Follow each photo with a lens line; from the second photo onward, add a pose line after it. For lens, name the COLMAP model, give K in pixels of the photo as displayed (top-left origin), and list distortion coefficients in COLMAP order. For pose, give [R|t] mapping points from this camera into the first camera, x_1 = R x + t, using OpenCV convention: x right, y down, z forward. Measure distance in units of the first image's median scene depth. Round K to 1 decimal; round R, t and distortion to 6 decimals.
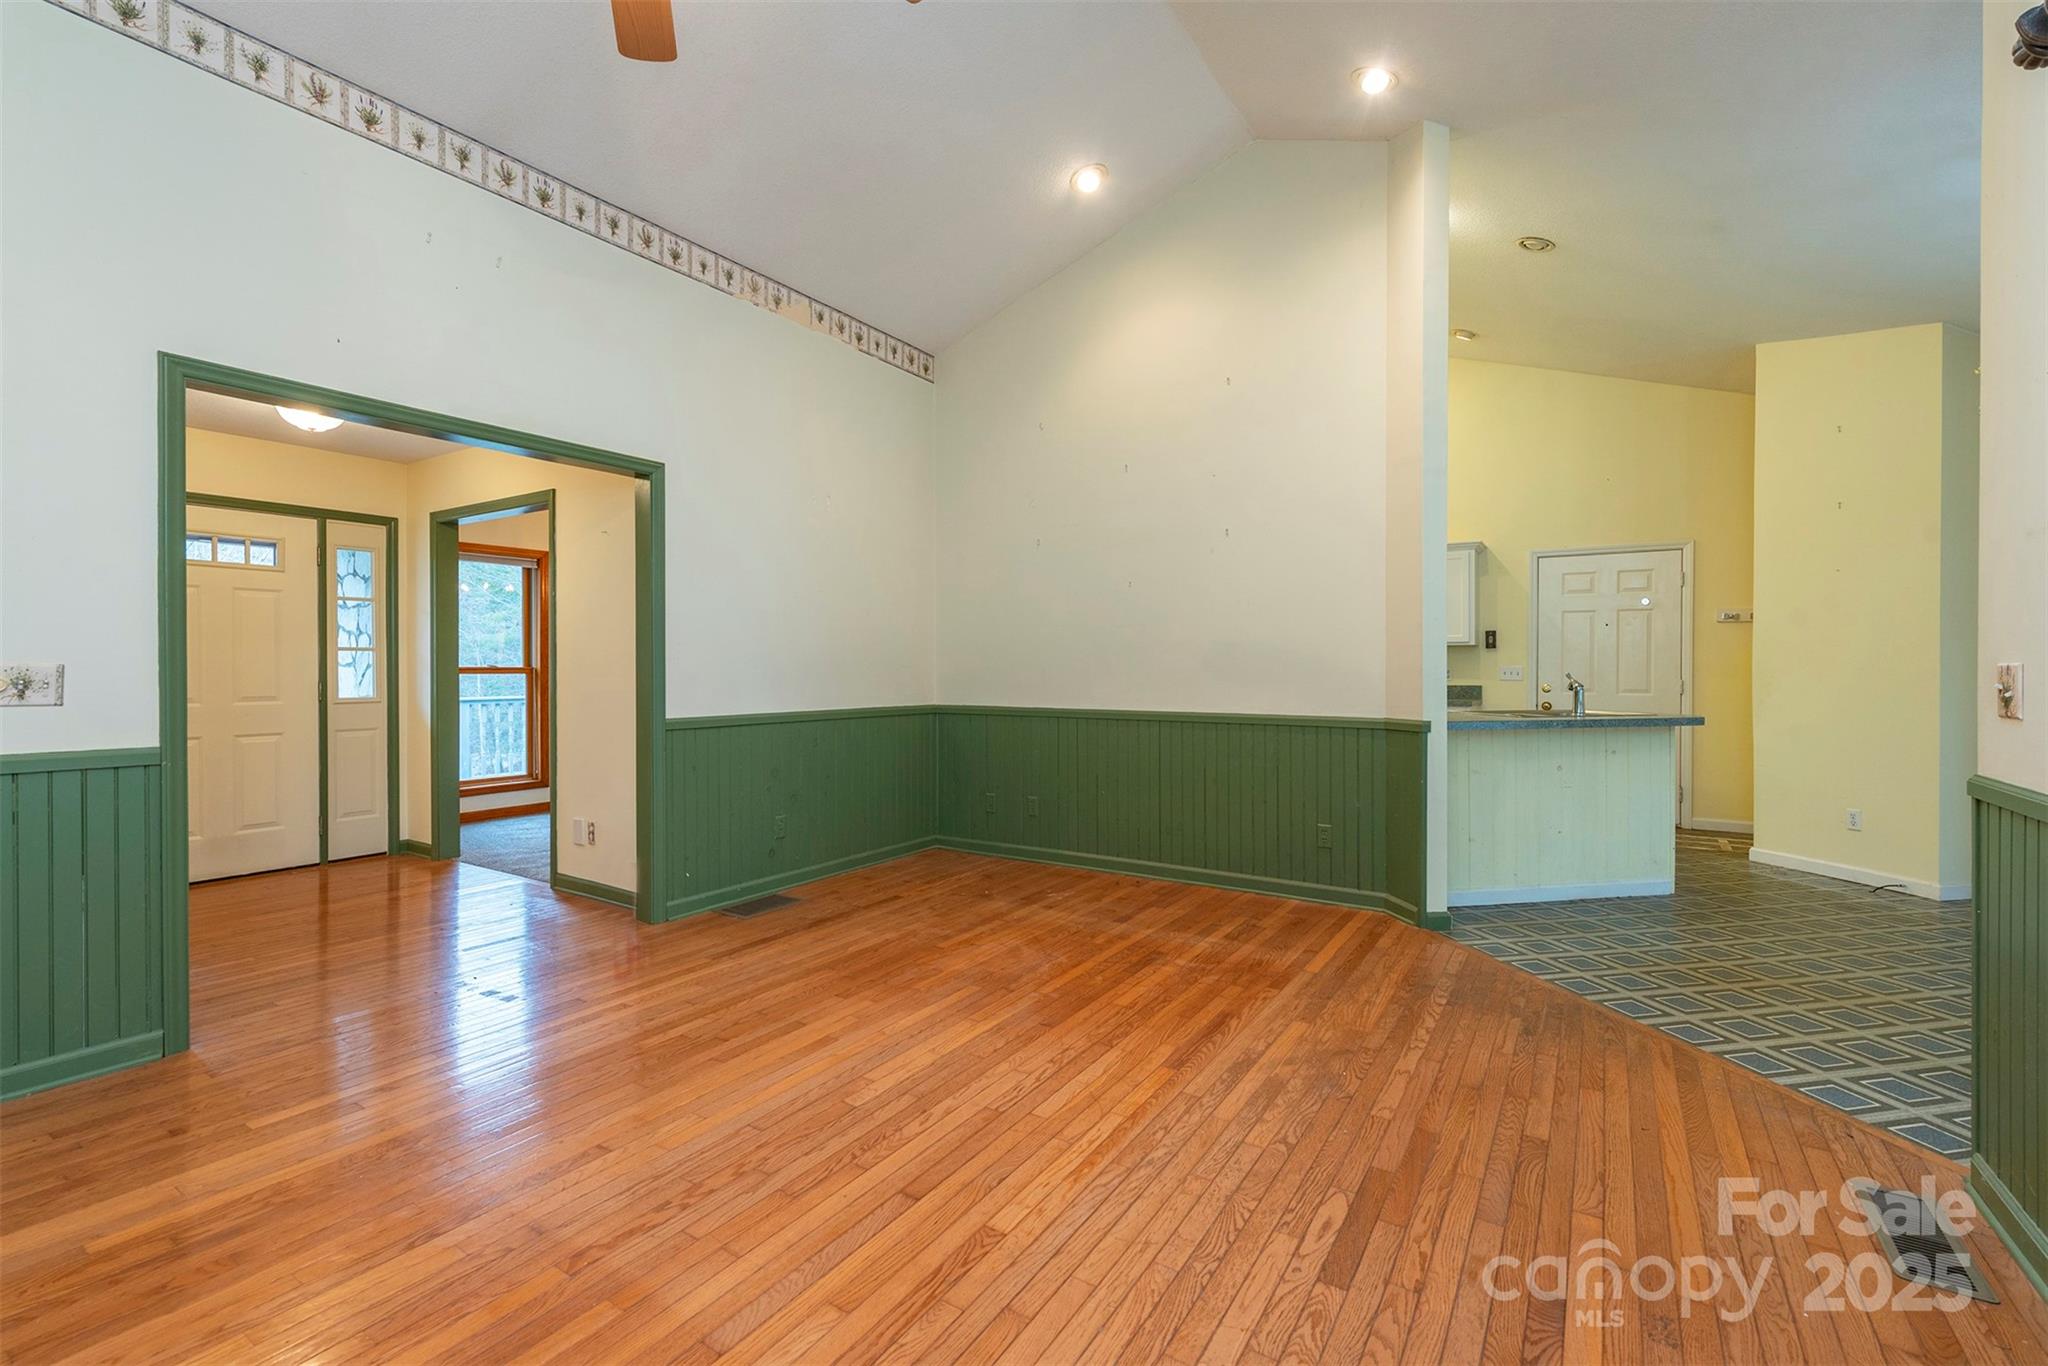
lens RADIAL K [[882.1, 0, 1025.2], [0, 882.1, 673.8], [0, 0, 1]] dist [0.018262, -0.010017]
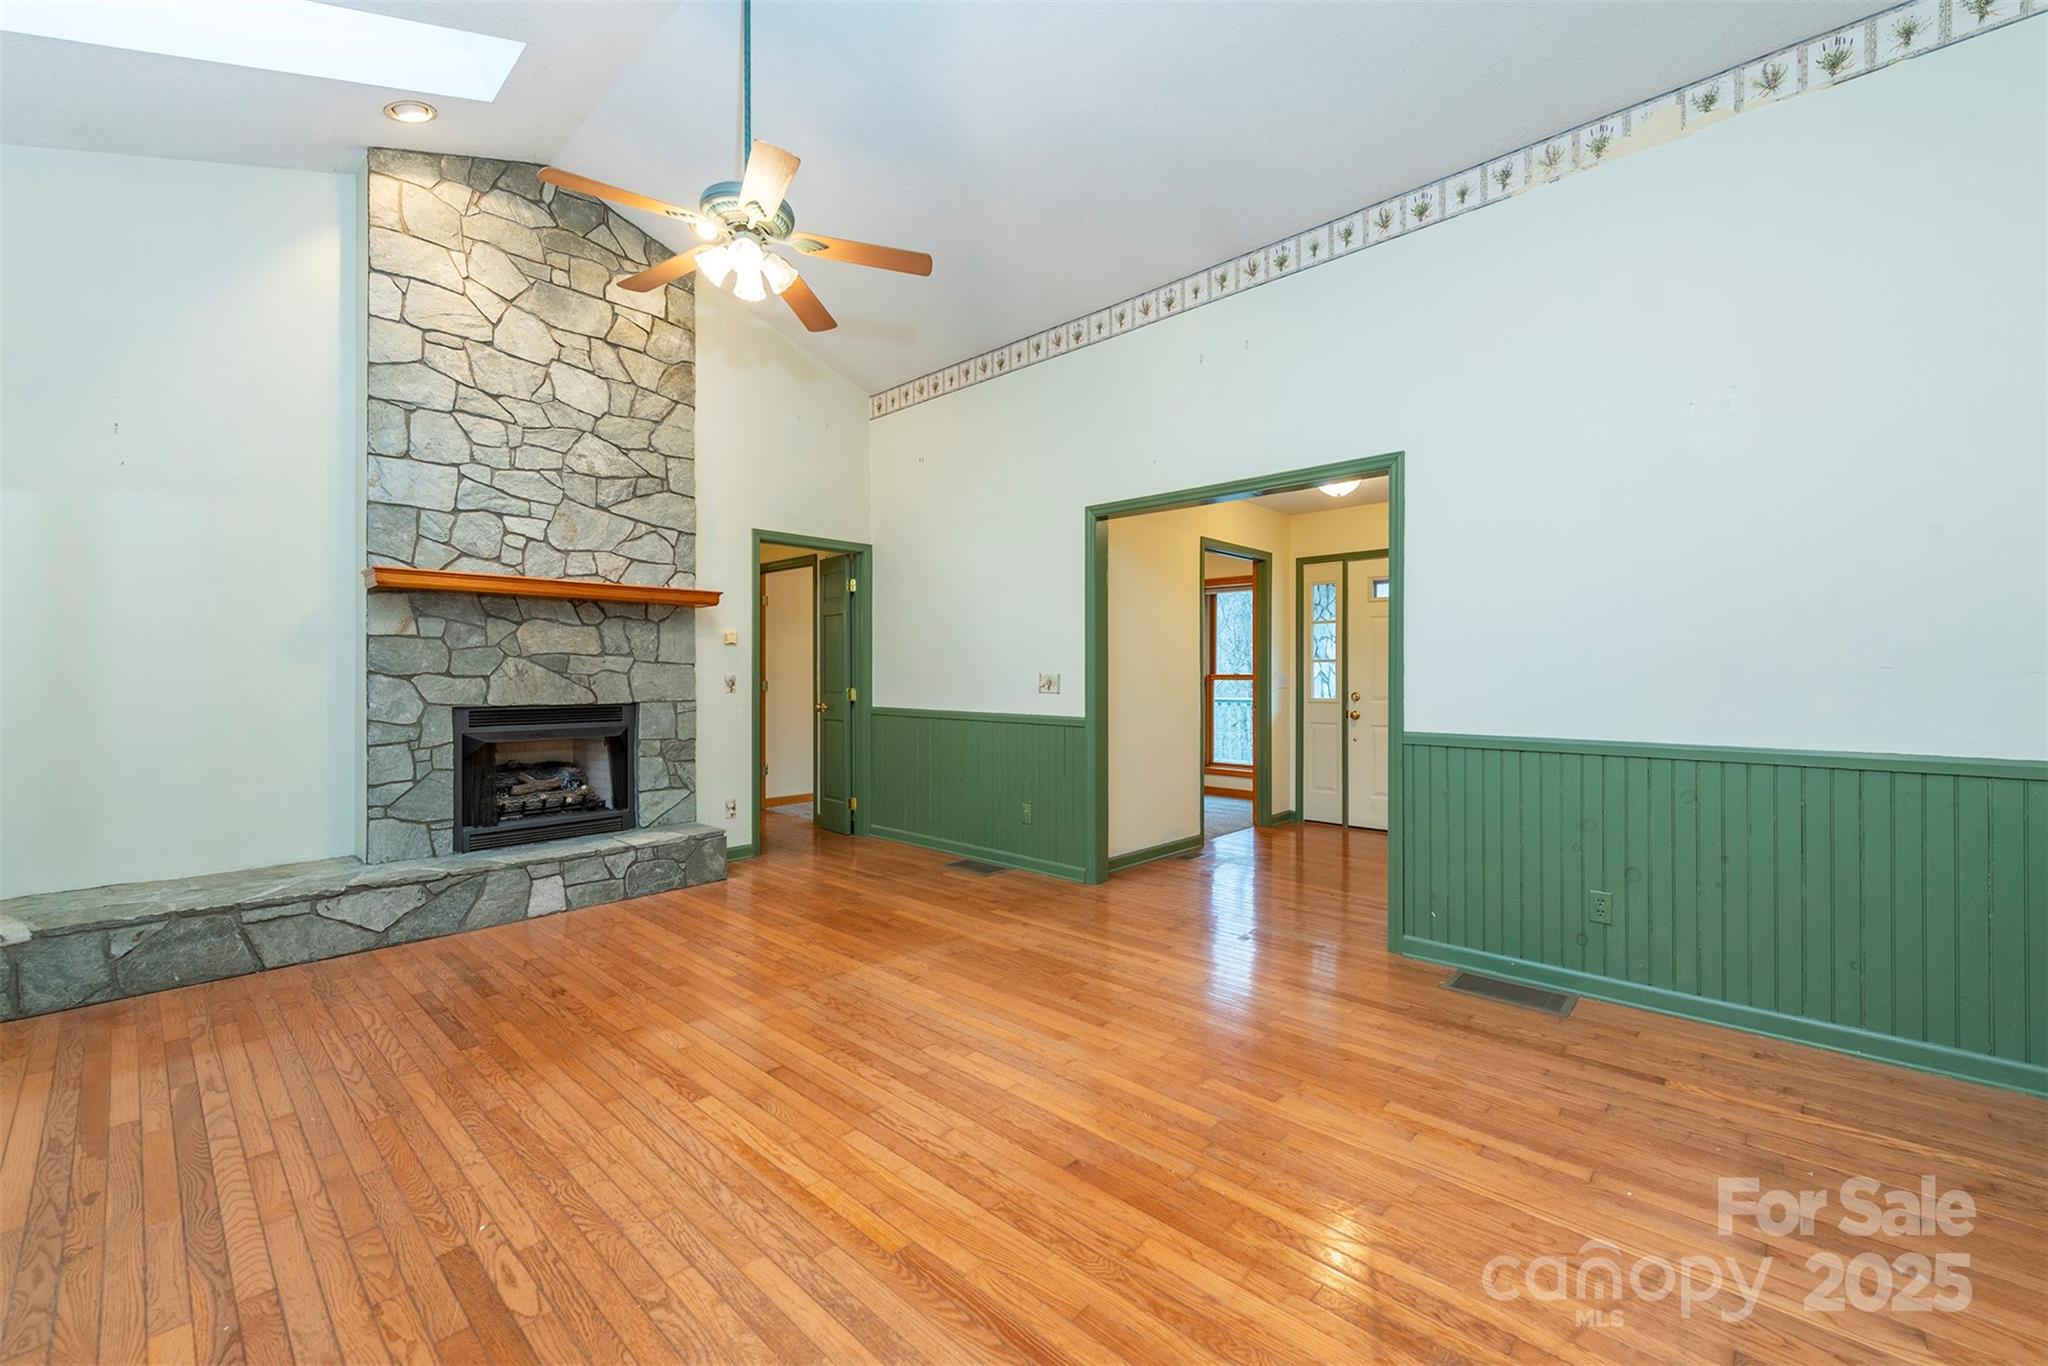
lens RADIAL K [[821.7, 0, 1013.8], [0, 821.7, 675.2], [0, 0, 1]] dist [0.011107, -0.006546]
pose [[-0.174974, -0.000651, -0.984573, 0.823689], [-0.005938, 0.999982, 0.000394, -0.007376], [0.984555, 0.005915, -0.174975, 1.252274]]
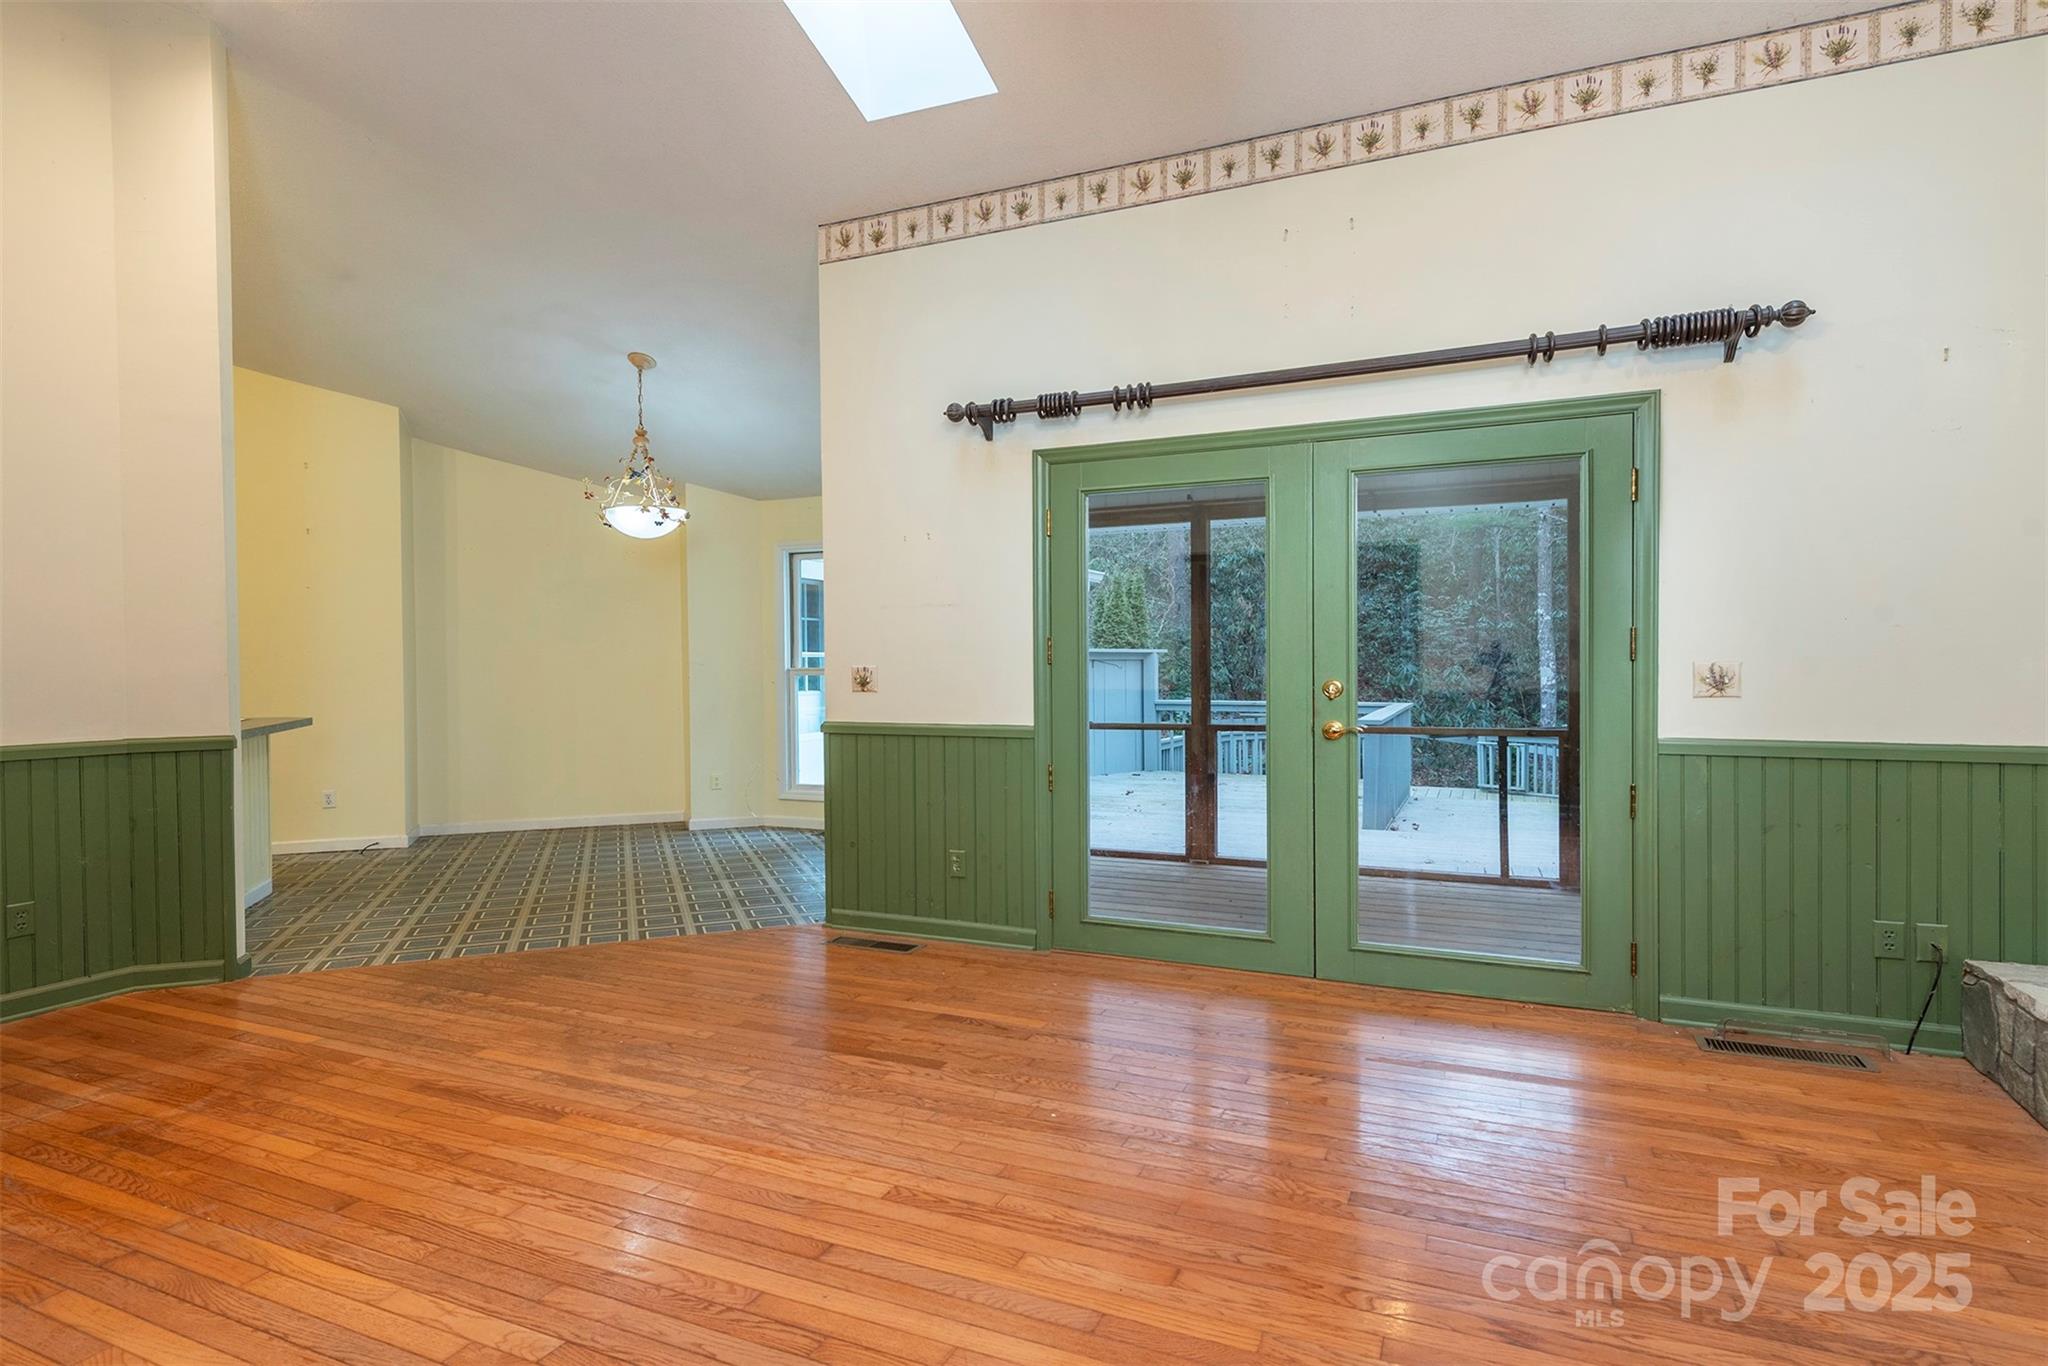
lens RADIAL K [[1056.9, 0, 1020.7], [0, 1056.9, 681.2], [0, 0, 1]] dist [-0.001277, -0.000624]
pose [[-0.168850, -0.009354, 0.985597, -0.877592], [0.013855, 0.999834, 0.011863, 0.049813], [-0.985544, 0.015659, -0.168693, 0.781621]]
